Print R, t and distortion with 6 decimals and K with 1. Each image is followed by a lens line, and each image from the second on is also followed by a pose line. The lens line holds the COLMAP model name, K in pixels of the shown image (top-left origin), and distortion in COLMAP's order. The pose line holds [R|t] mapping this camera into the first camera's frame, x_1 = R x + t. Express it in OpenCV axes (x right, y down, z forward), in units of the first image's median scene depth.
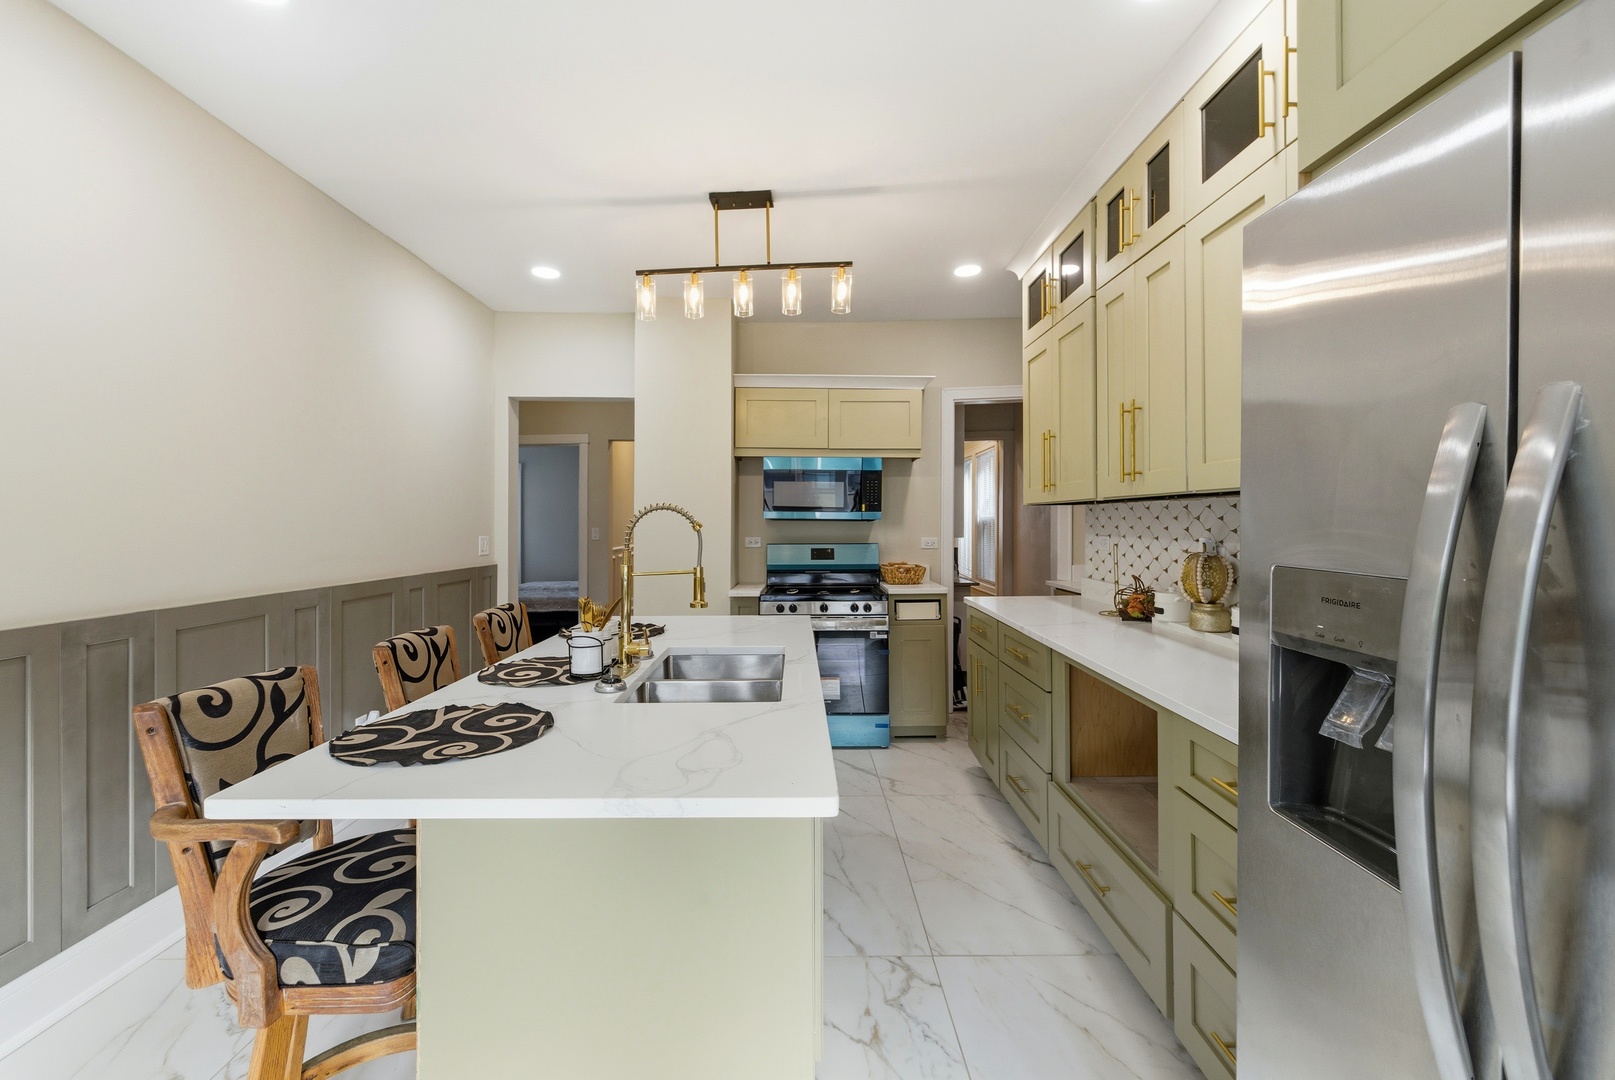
lens RADIAL K [[693.9, 0, 798.2], [0, 693.9, 516.8], [0, 0, 1]] dist [-0.003006, -0.000445]
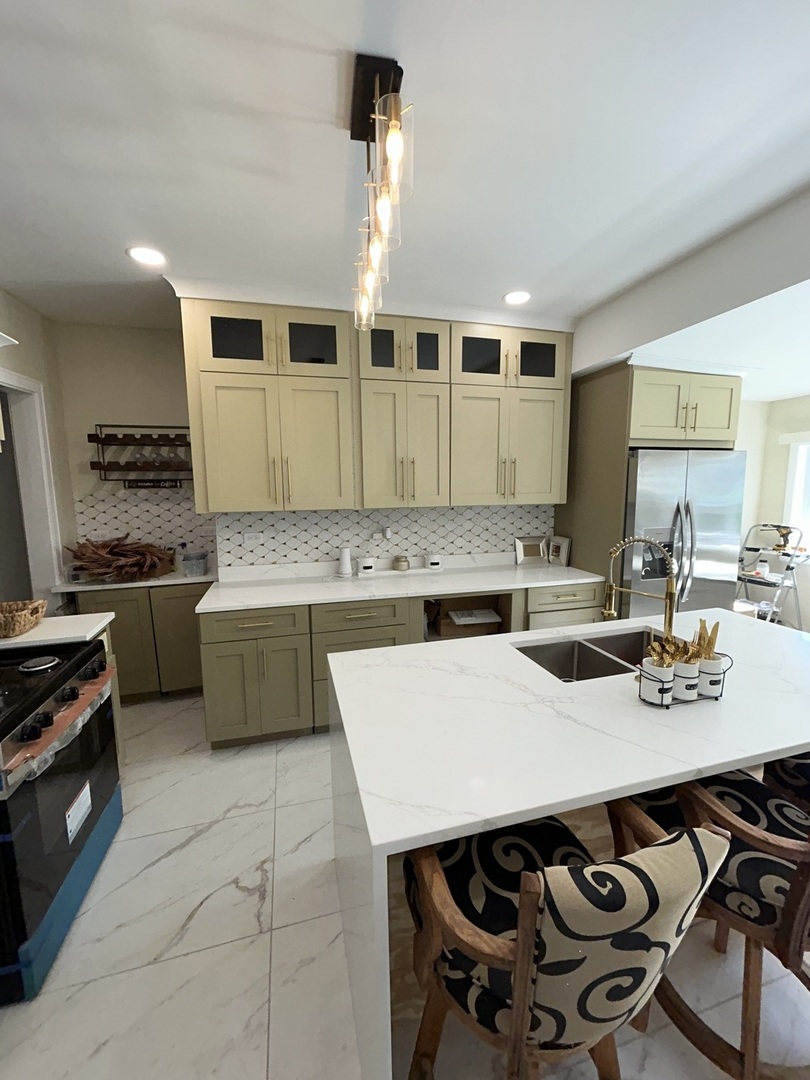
lens RADIAL K [[433.8, 0, 405.0], [0, 433.8, 540.0], [0, 0, 1]] dist [0.001982, 0.000136]
pose [[-0.268891, -0.119805, 0.955690, -0.572934], [0.005555, 0.992024, 0.125923, -0.080006], [-0.963154, 0.039169, -0.266081, 1.131919]]
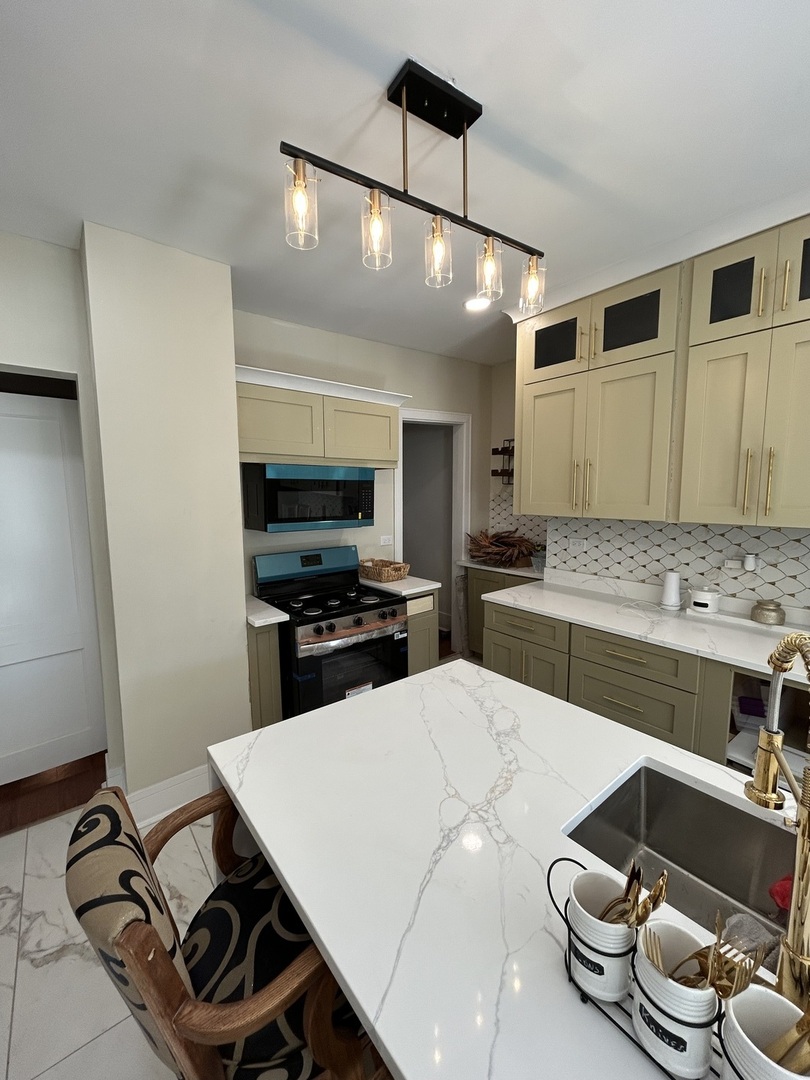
lens RADIAL K [[433.8, 0, 405.0], [0, 433.8, 540.0], [0, 0, 1]] dist [0.001982, 0.000136]
pose [[0.779499, -0.077762, 0.621558, -0.413641], [0.003055, 0.992725, 0.120367, -0.087285], [-0.626396, -0.091927, 0.774066, 0.672964]]
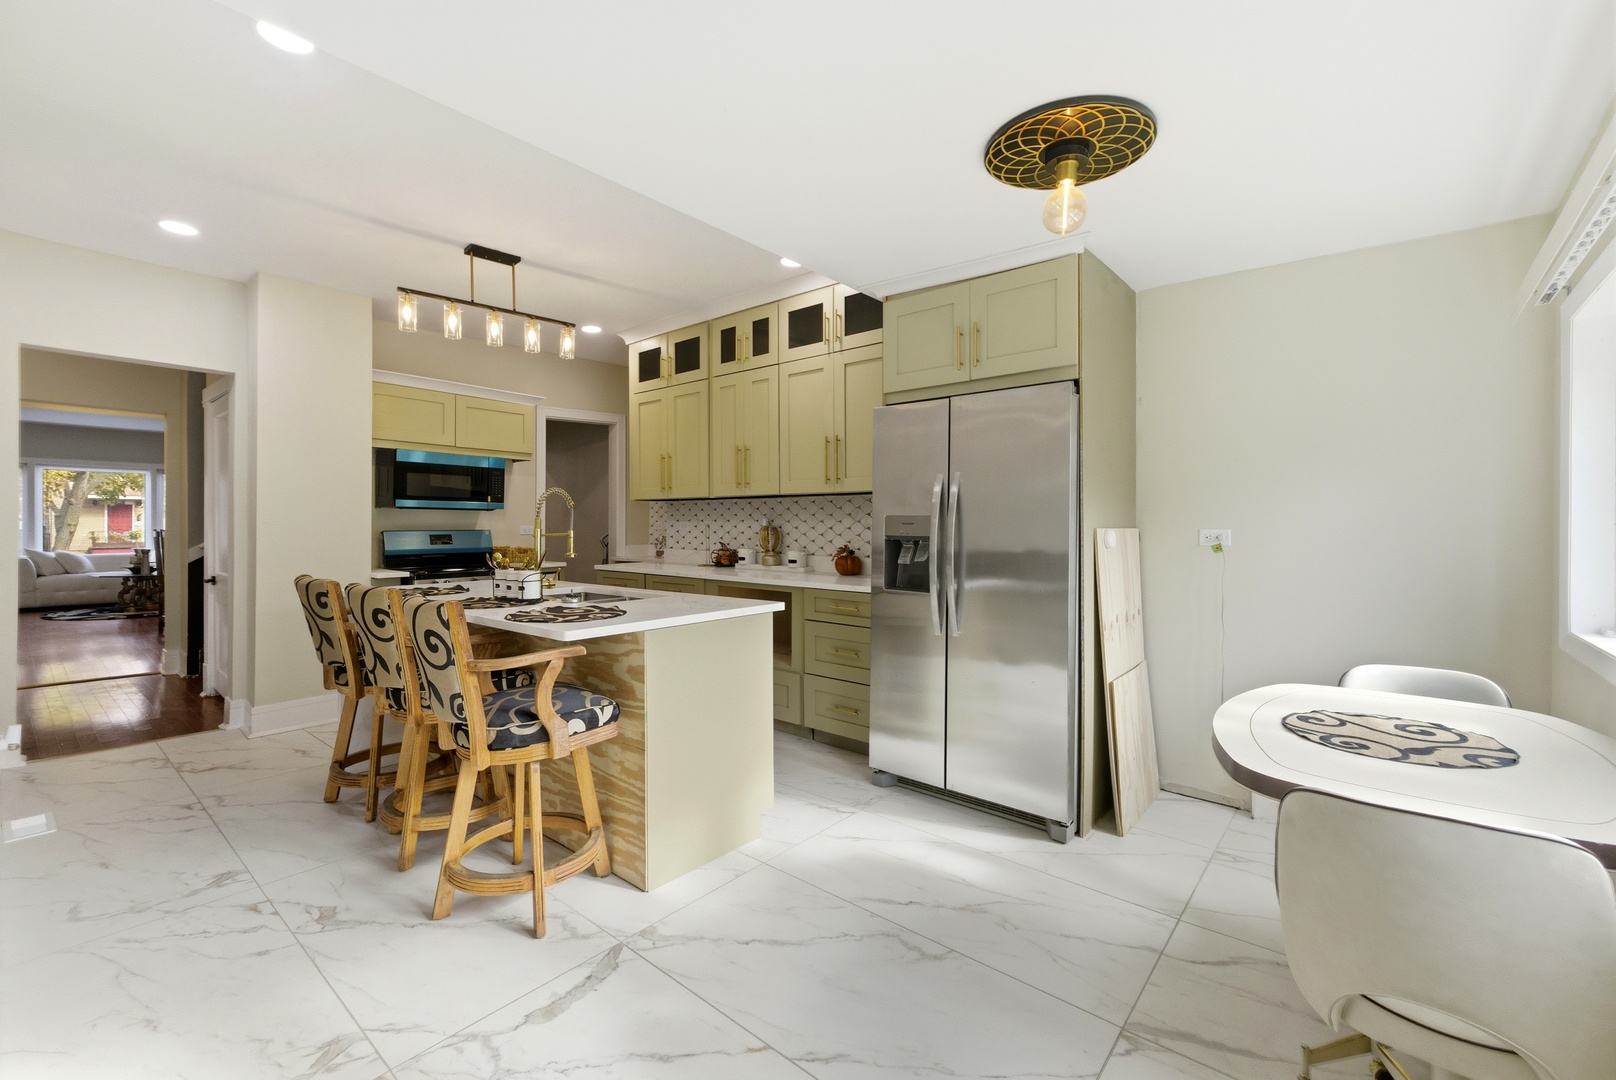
lens RADIAL K [[679.1, 0, 810.5], [0, 679.1, 531.8], [0, 0, 1]] dist [0.003195, 0.000188]
pose [[0.639641, -0.003855, 0.768664, -0.696596], [-0.007399, 0.999910, 0.011172, 0.039285], [-0.768639, -0.012834, 0.639555, -0.272361]]
